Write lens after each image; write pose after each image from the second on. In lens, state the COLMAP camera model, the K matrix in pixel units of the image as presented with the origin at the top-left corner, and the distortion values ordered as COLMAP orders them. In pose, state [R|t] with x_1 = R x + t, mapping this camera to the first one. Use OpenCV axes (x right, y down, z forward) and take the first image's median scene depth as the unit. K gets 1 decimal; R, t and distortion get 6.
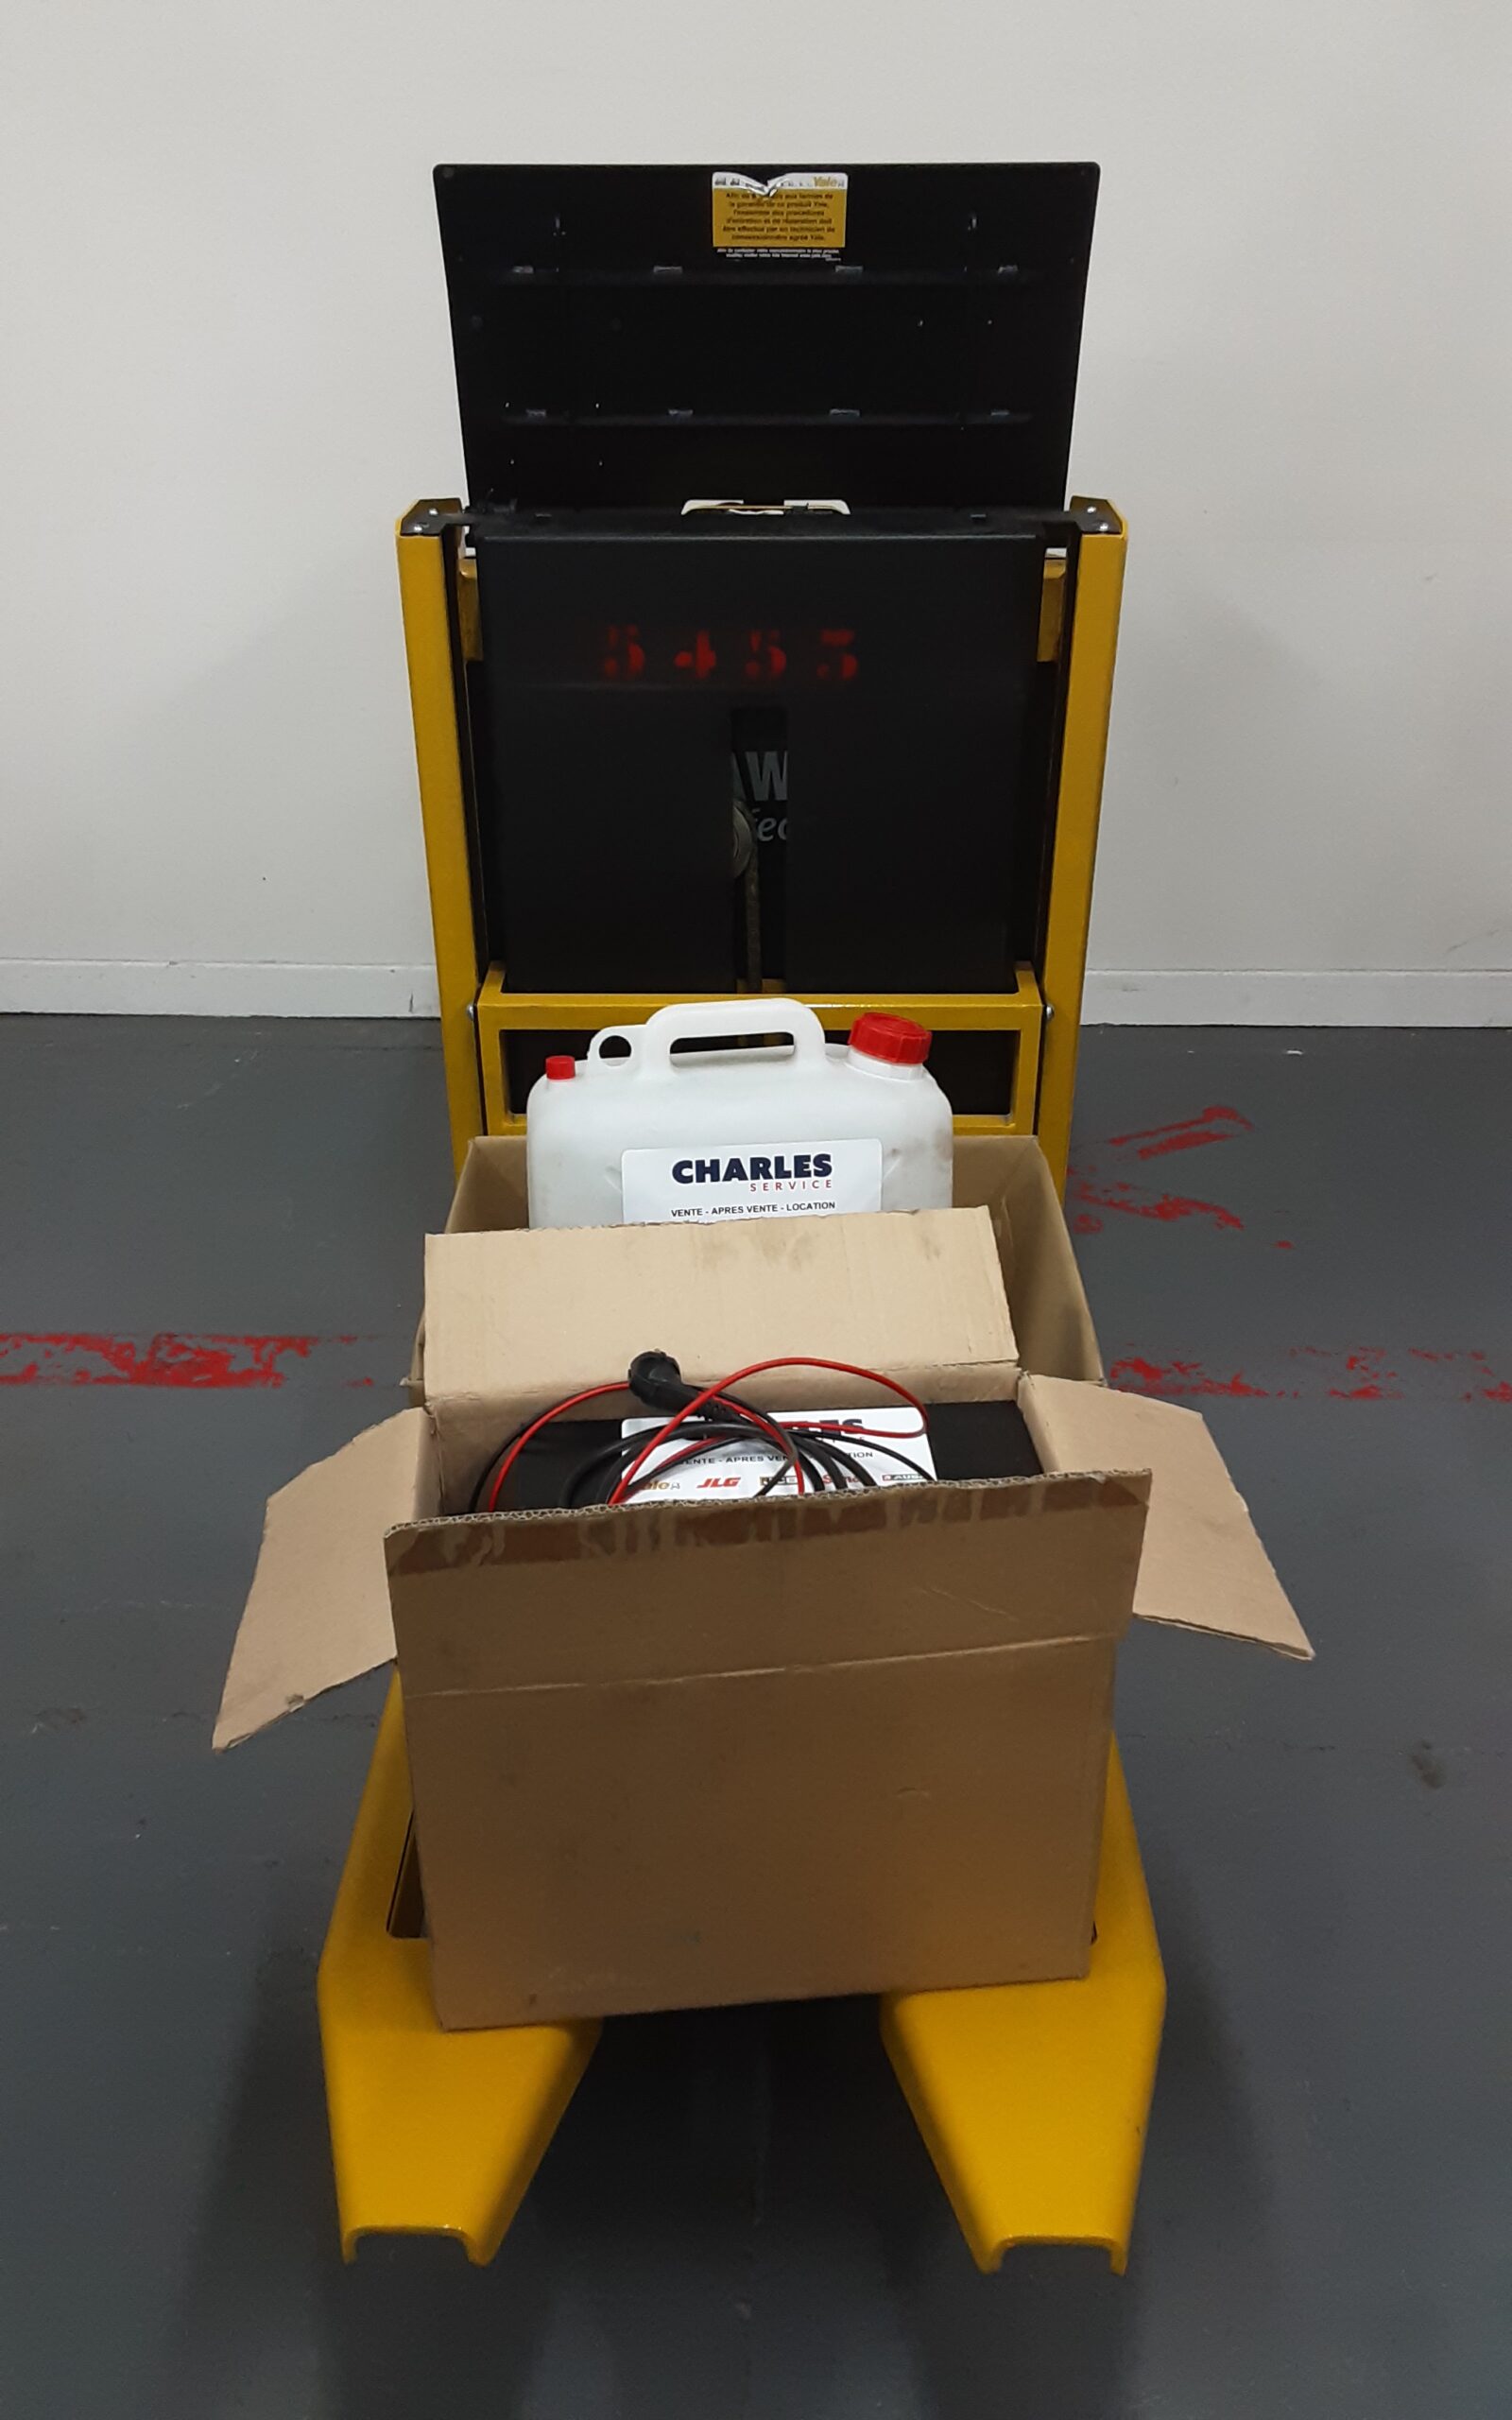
lens RADIAL K [[1933.6, 0, 747.7], [0, 1933.6, 1213.8], [0, 0, 1]] dist [0.113047, -0.165029]
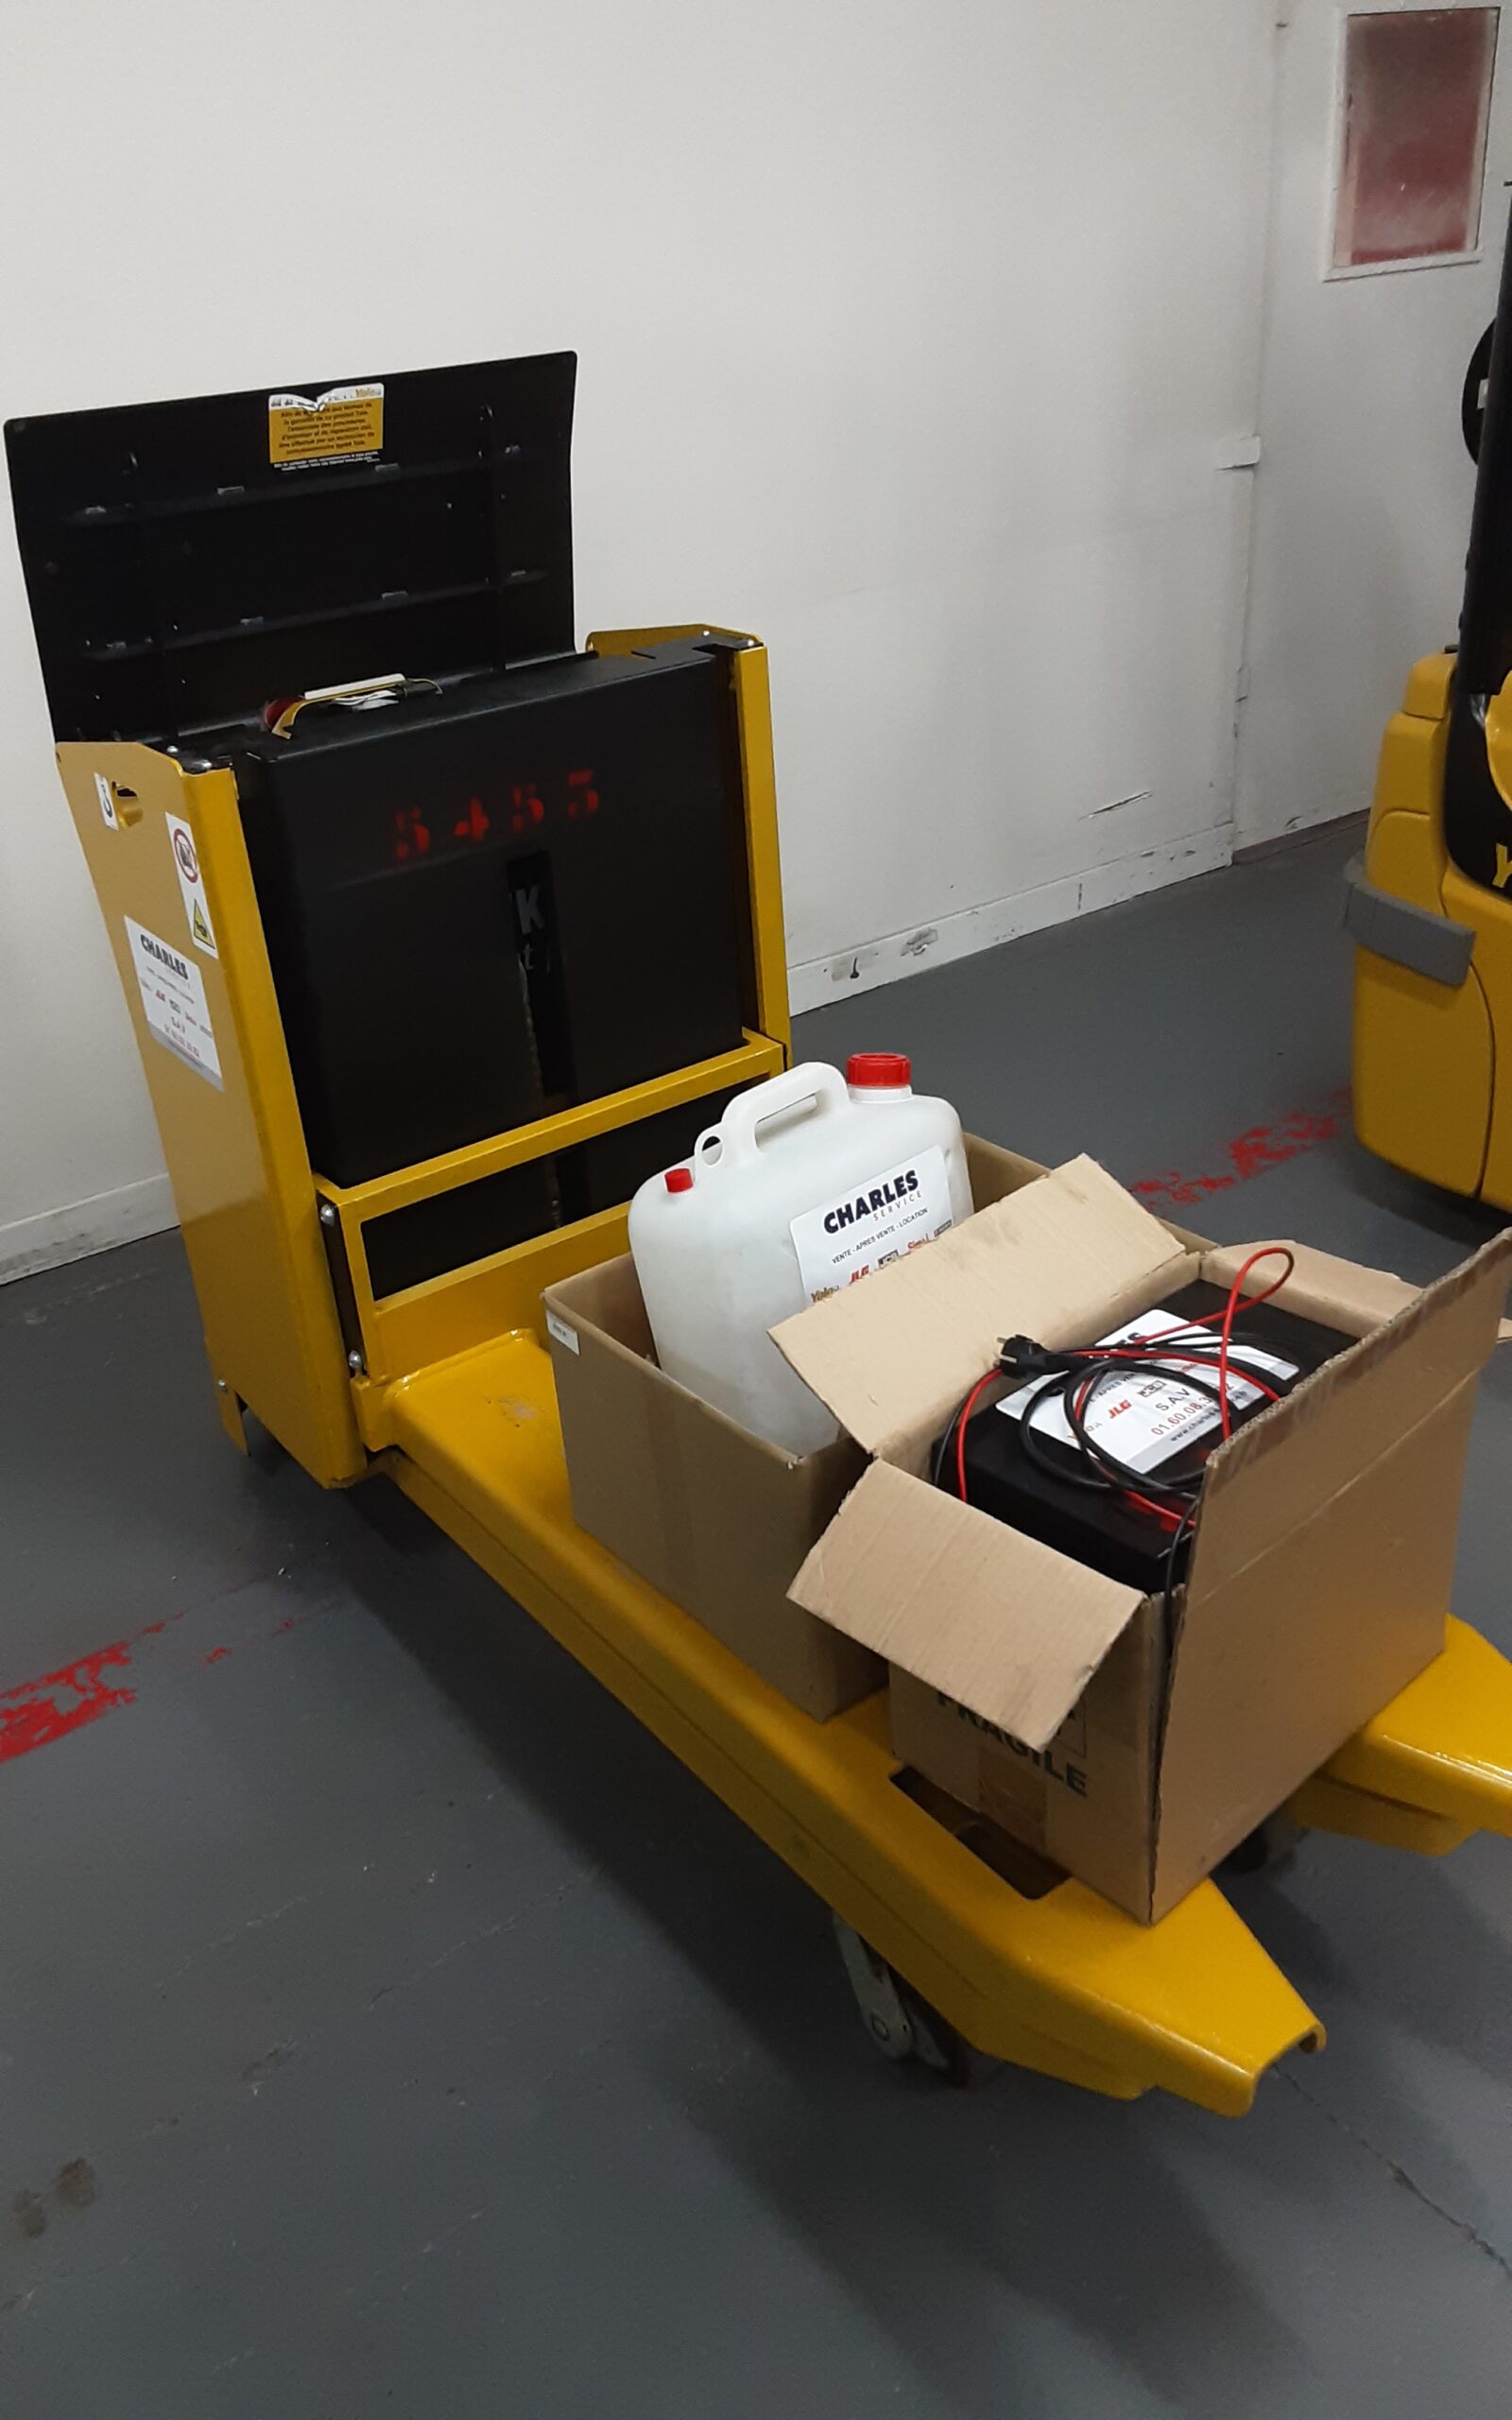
lens RADIAL K [[1933.6, 0, 749.0], [0, 1933.6, 1219.1], [0, 0, 1]] dist [0.113047, -0.165029]
pose [[0.789506, -0.331859, 0.516284, -0.504362], [0.363101, 0.930756, 0.043018, -0.069283], [-0.494811, 0.153500, 0.855336, 0.037708]]
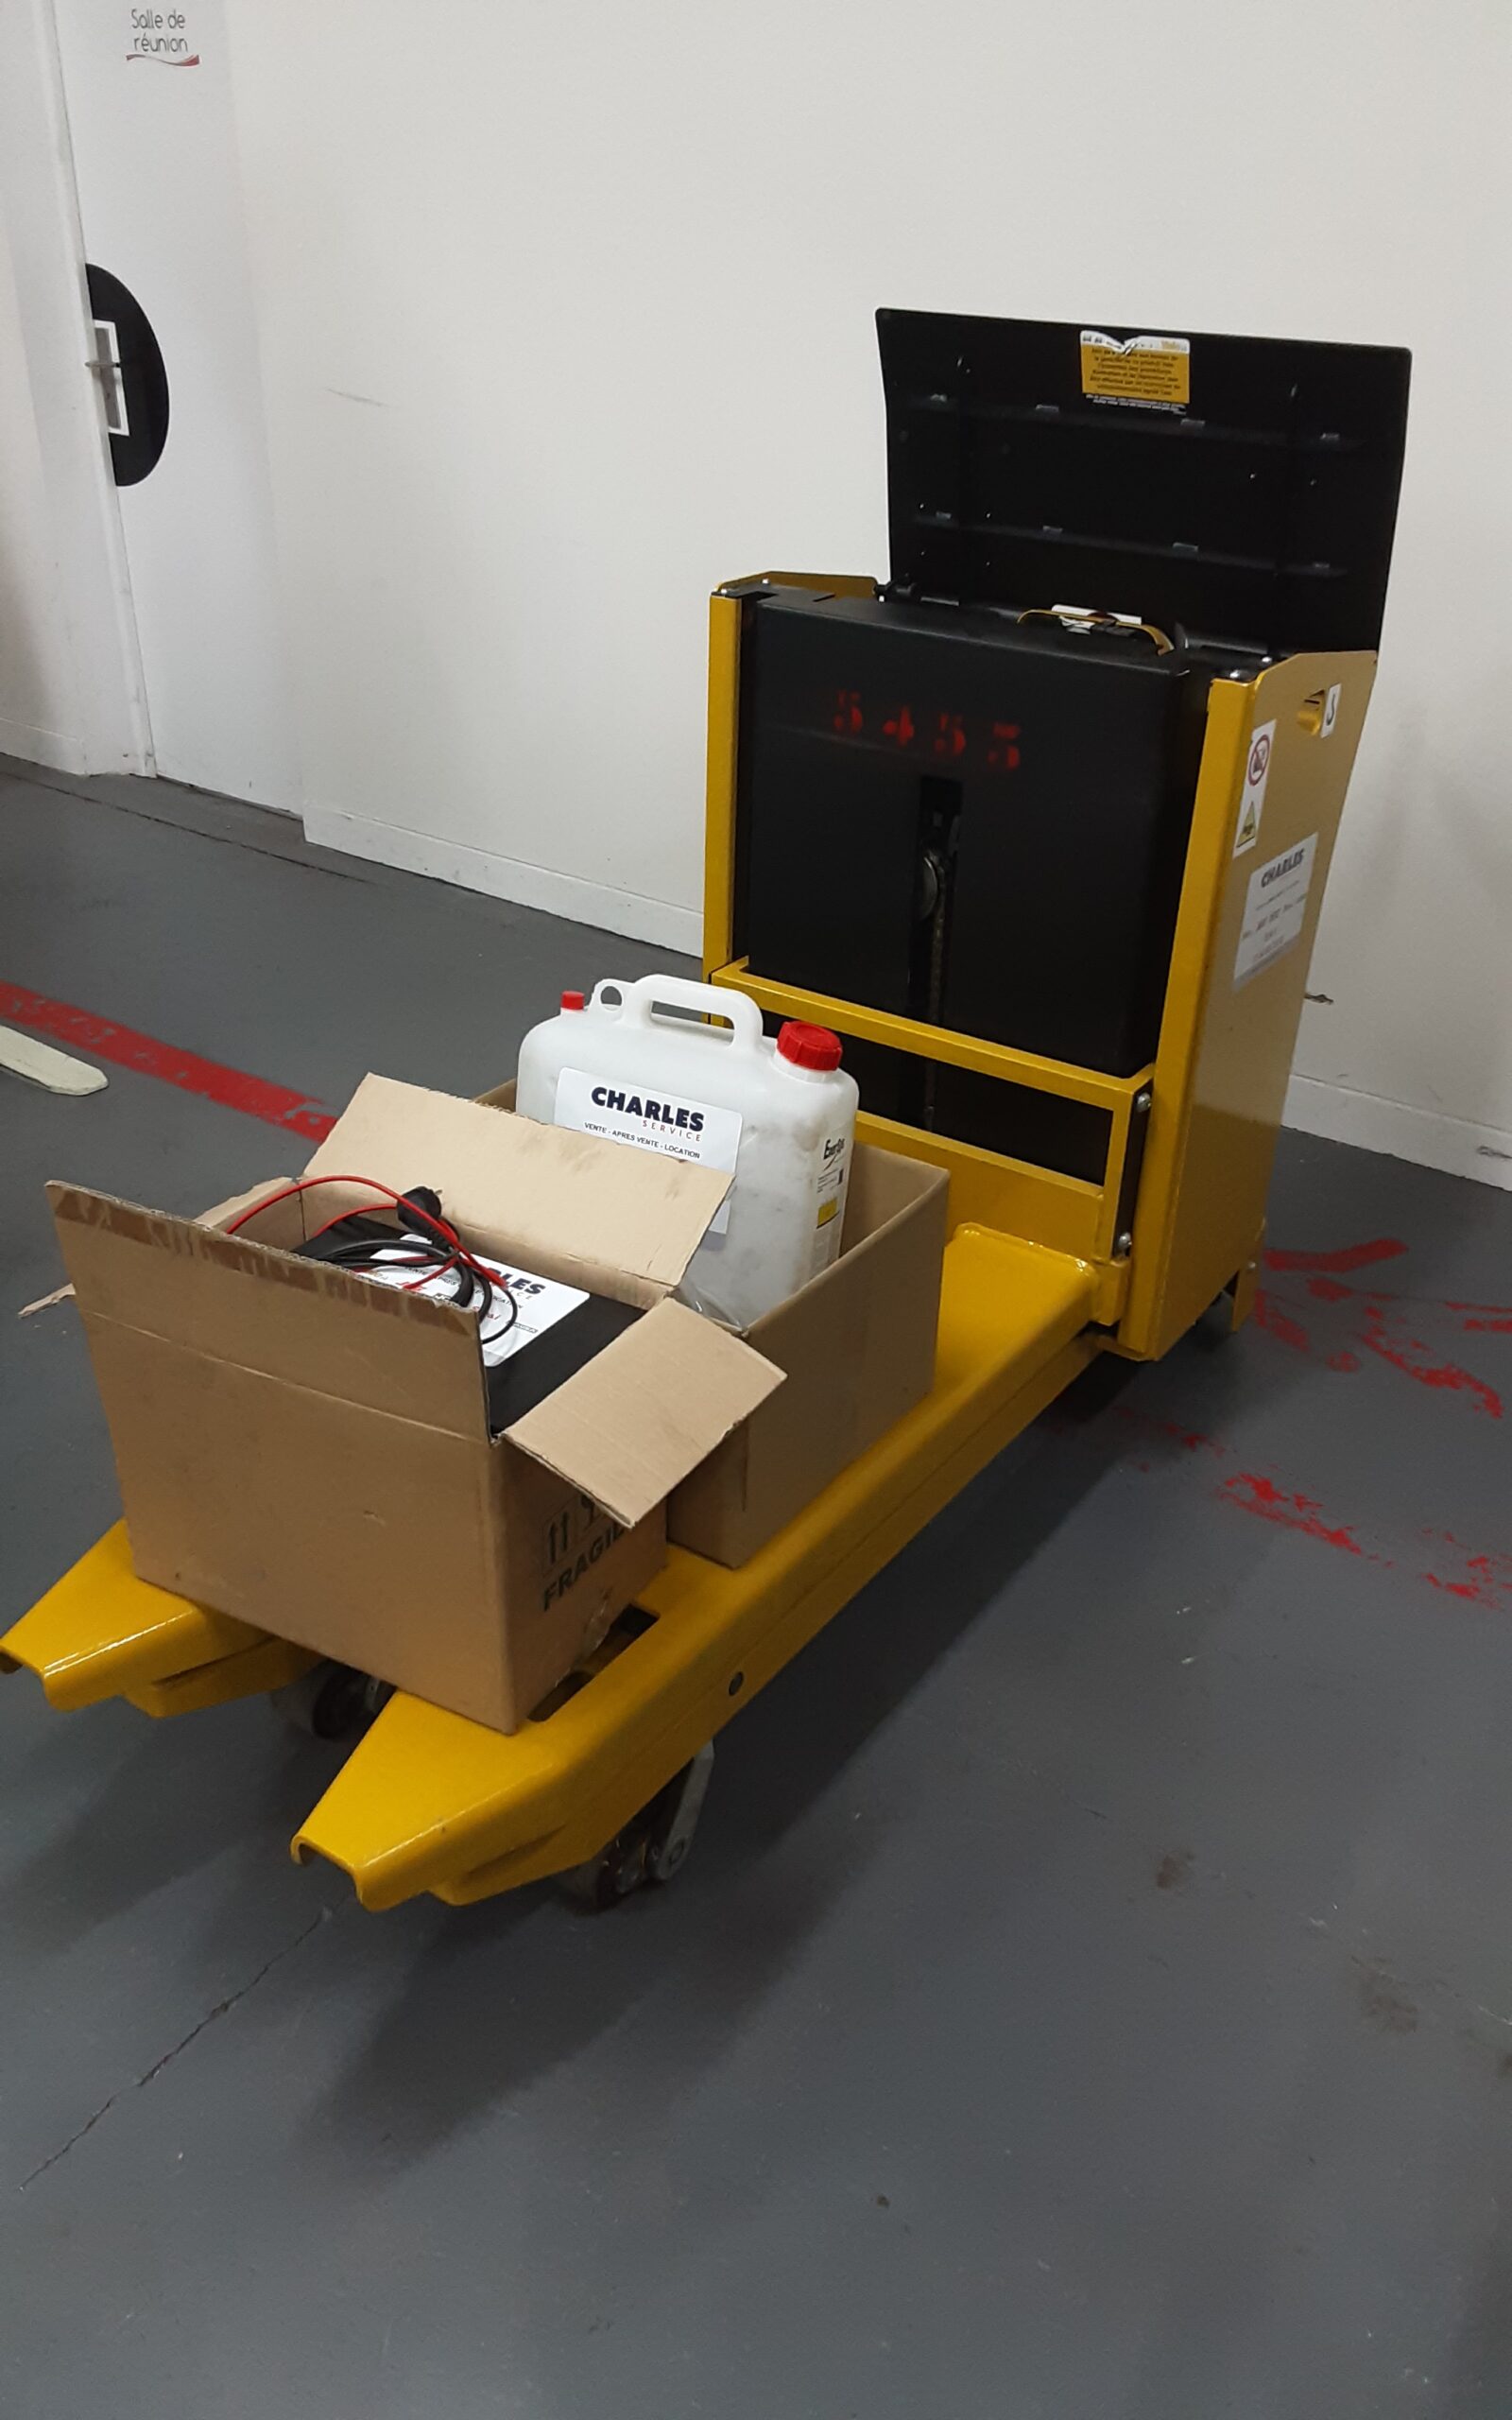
lens RADIAL K [[1933.6, 0, 744.3], [0, 1933.6, 1216.7], [0, 0, 1]] dist [0.113047, -0.165029]
pose [[0.827969, 0.291906, -0.478809, 0.523510], [-0.305788, 0.950741, 0.050842, -0.030692], [0.470064, 0.104318, 0.876446, -0.053954]]
